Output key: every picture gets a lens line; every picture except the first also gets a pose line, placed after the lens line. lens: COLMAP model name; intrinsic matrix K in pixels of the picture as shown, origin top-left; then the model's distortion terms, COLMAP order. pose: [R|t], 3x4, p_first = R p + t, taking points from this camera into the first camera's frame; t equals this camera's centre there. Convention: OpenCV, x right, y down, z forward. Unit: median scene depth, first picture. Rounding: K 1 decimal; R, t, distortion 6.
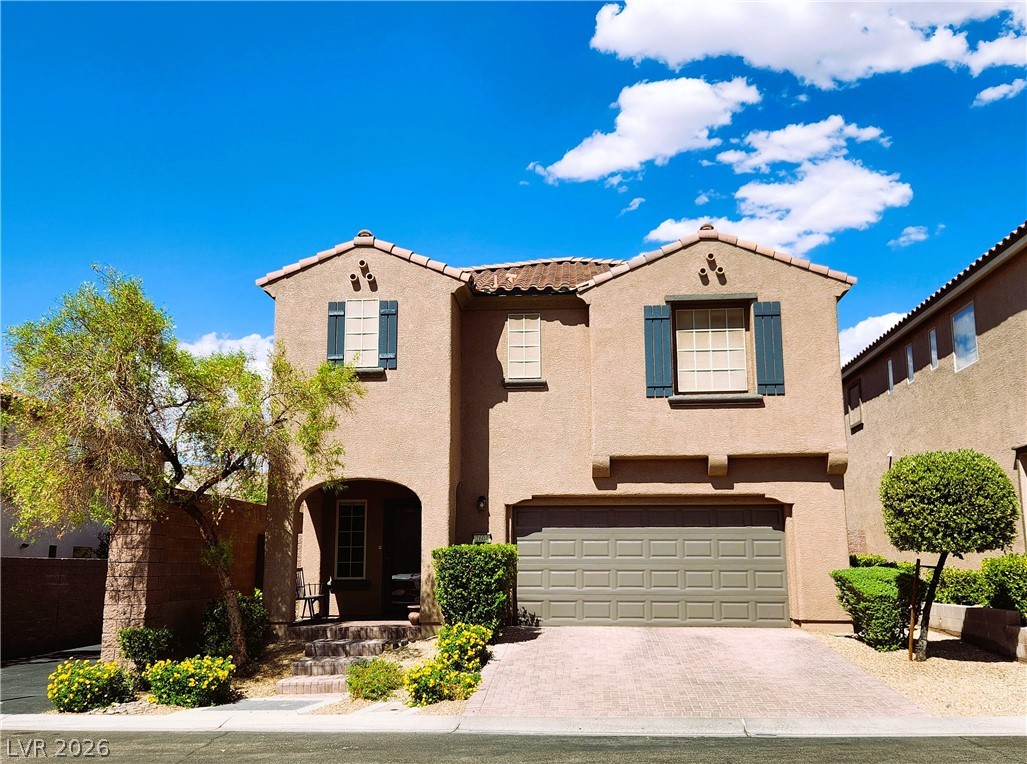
lens RADIAL K [[934.2, 0, 513.5], [0, 934.2, 382.0], [0, 0, 1]] dist [0.077008, -0.014958]
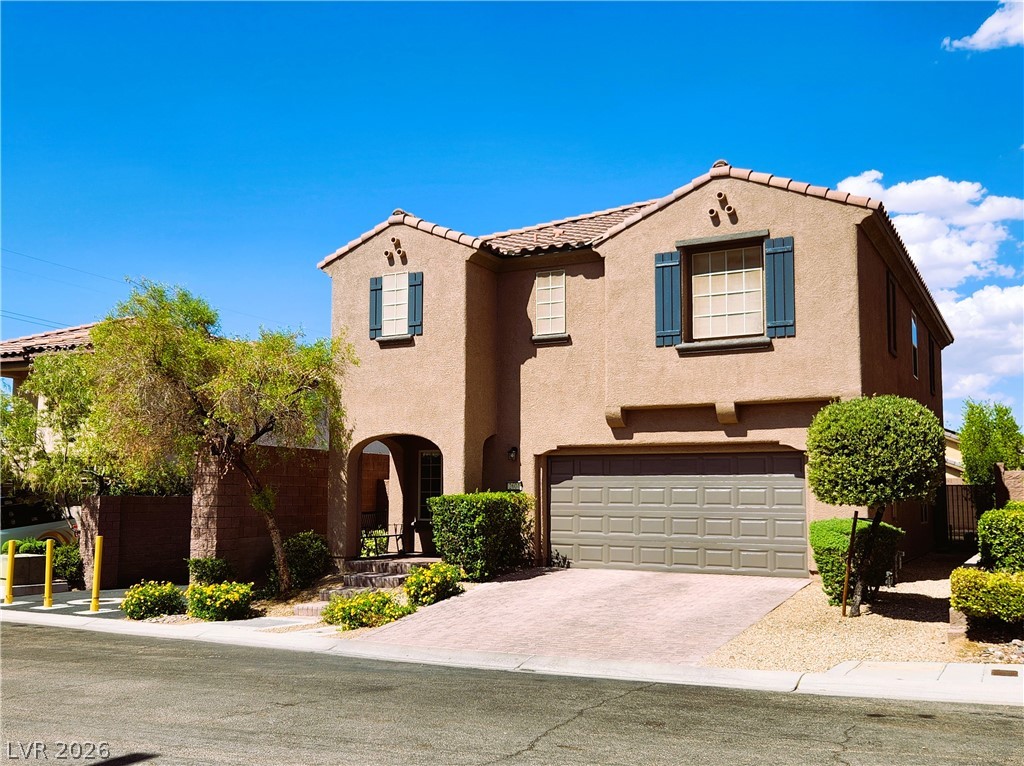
lens RADIAL K [[989.9, 0, 512.0], [0, 989.9, 383.0], [0, 0, 1]] dist [0.095915, 0.004624]
pose [[0.917104, -0.039438, -0.396694, 0.422013], [0.070457, 0.995465, 0.063922, -0.023886], [0.392373, -0.086573, 0.915723, -0.033376]]
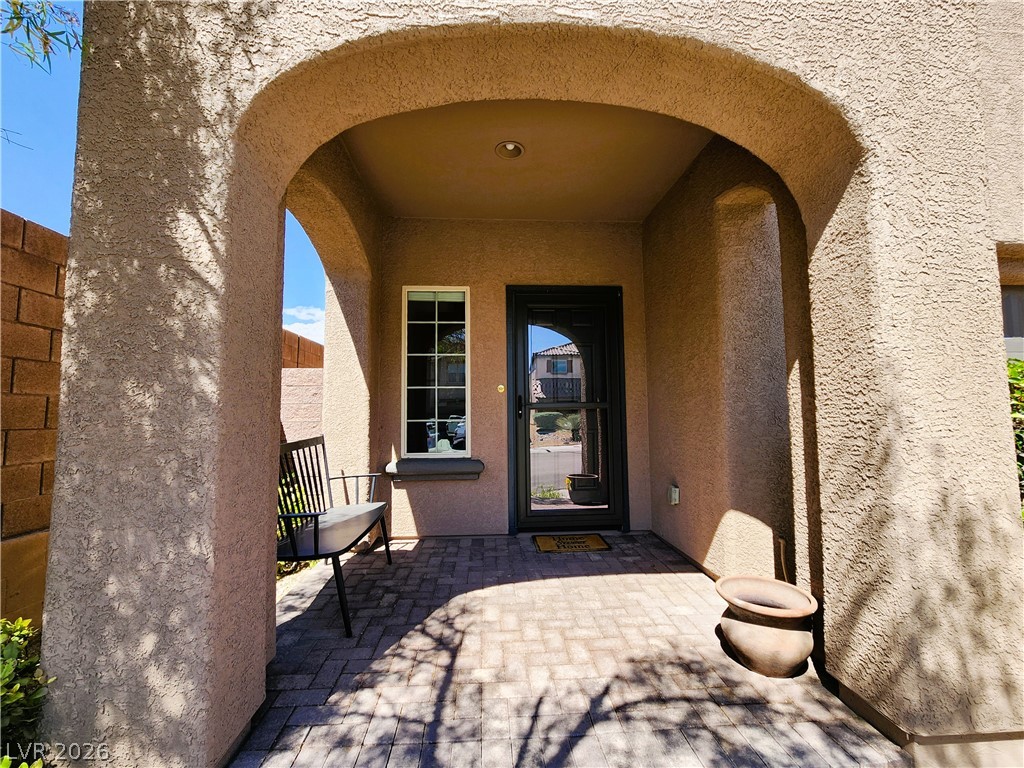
lens RADIAL K [[422.6, 0, 512.0], [0, 422.6, 384.0], [0, 0, 1]] dist [0.000141, 0.000040]
pose [[0.989469, 0.004969, 0.144659, -0.181177], [-0.022363, 0.992659, 0.118860, 0.161463], [-0.143007, -0.120843, 0.982317, 0.861151]]
